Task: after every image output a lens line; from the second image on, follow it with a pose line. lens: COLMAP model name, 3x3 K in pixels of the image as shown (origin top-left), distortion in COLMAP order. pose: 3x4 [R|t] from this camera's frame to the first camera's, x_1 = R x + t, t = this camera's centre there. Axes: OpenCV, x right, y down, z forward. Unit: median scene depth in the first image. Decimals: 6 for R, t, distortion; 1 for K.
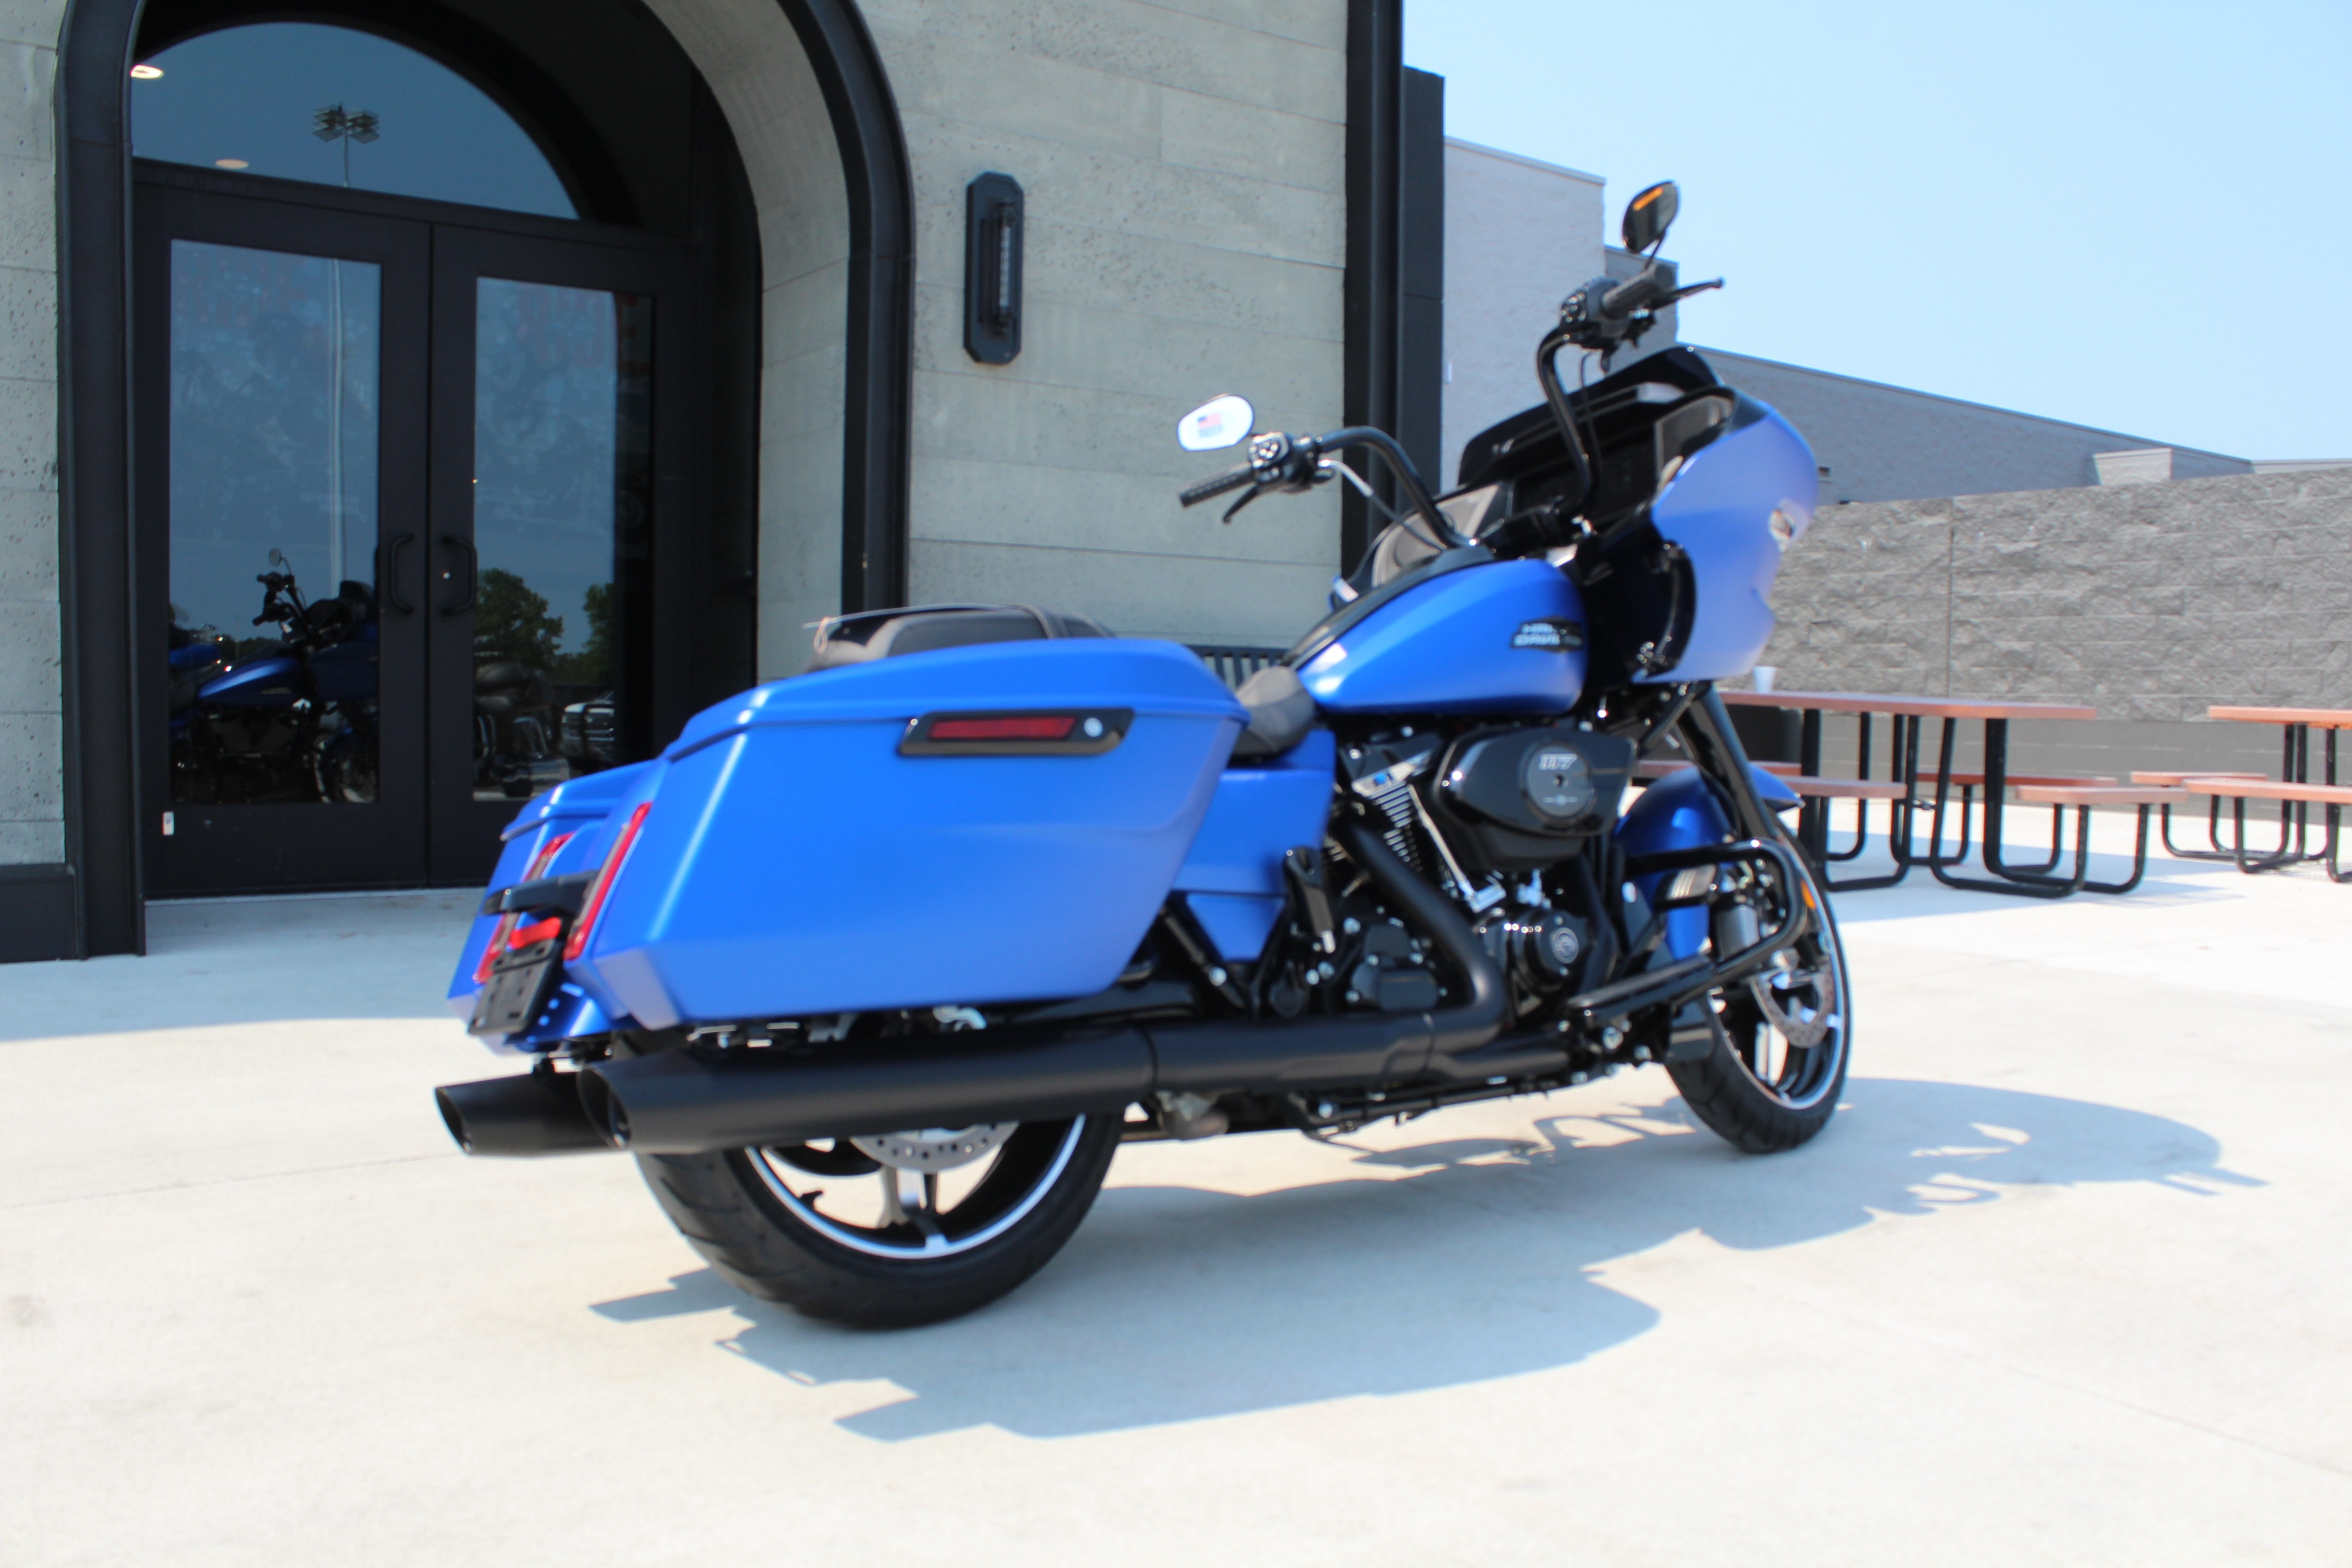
lens RADIAL K [[1986.3, 0, 1191.3], [0, 1986.3, 789.9], [0, 0, 1]] dist [-0.161286, 0.144363]
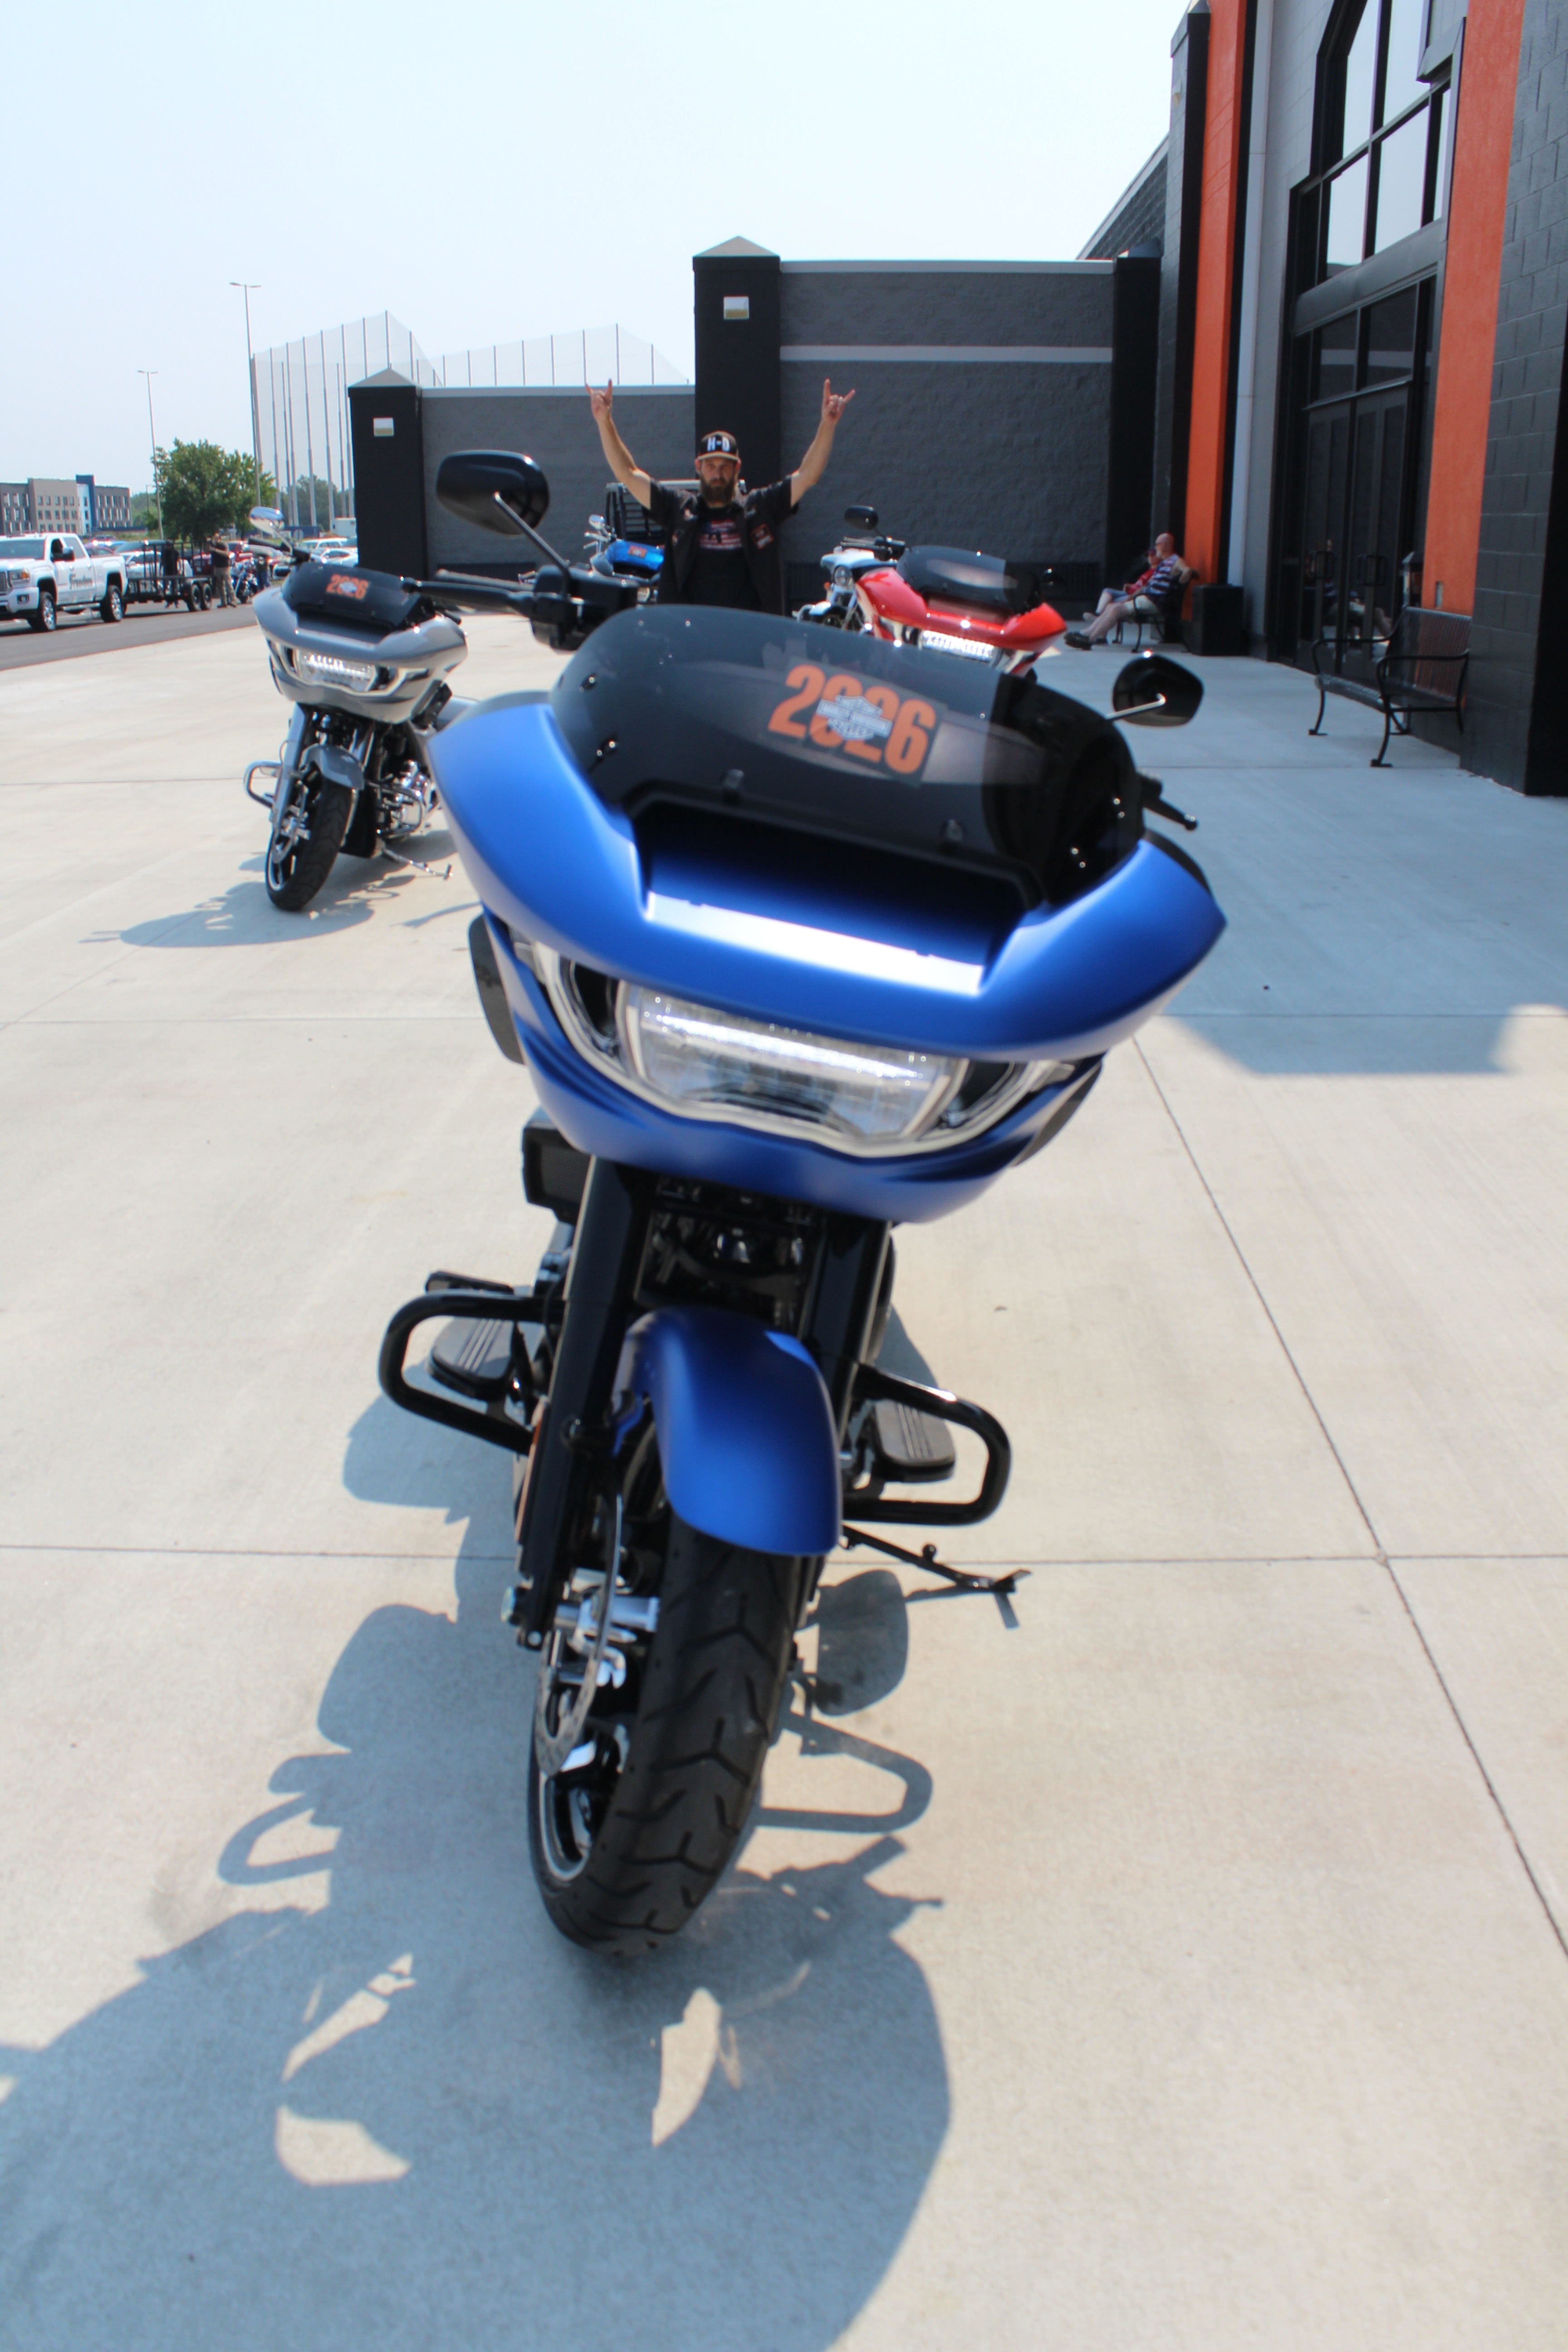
lens RADIAL K [[1986.3, 0, 798.5], [0, 1986.3, 1159.1], [0, 0, 1]] dist [-0.161286, 0.144363]
pose [[-0.625944, 0.226744, -0.746178, 0.353655], [-0.043720, 0.945093, 0.323864, -0.130925], [0.778642, 0.235343, -0.581662, 0.709034]]
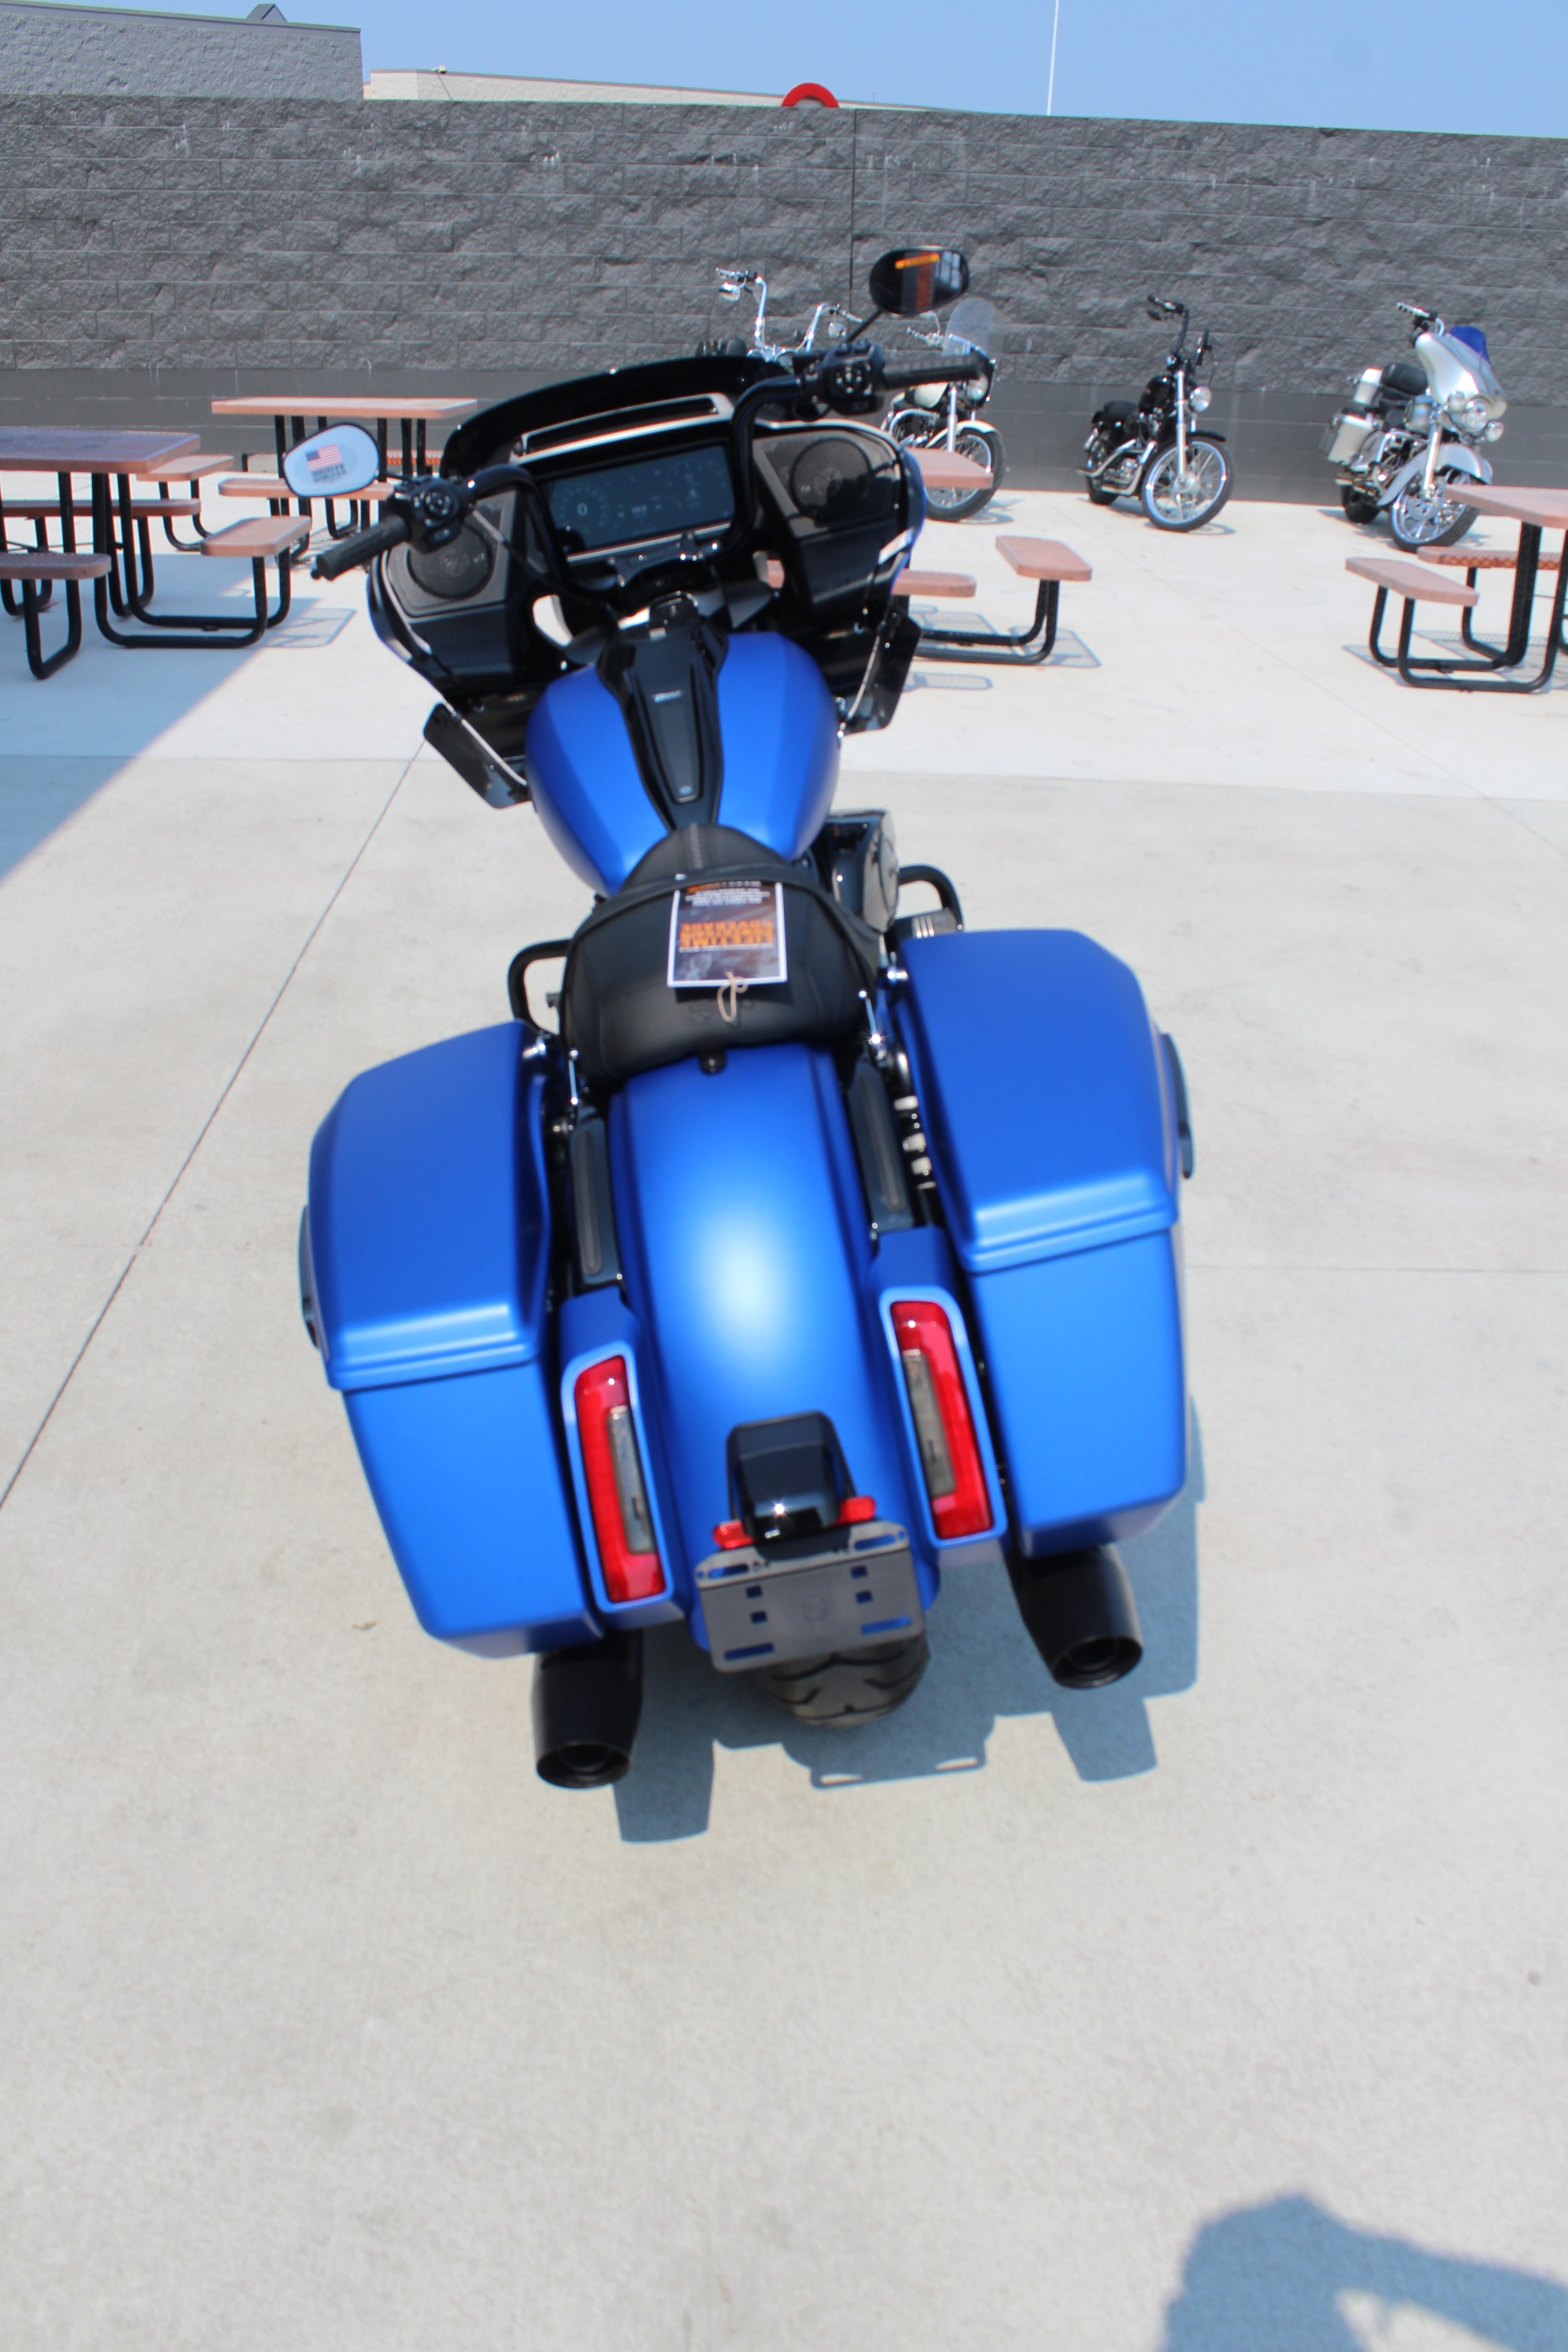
lens RADIAL K [[1986.3, 0, 798.3], [0, 1986.3, 1142.2], [0, 0, 1]] dist [-0.161286, 0.144363]
pose [[0.558830, -0.340529, 0.756141, -0.290534], [0.019034, 0.916828, 0.398828, -0.125577], [-0.829064, -0.208484, 0.518833, 0.203608]]
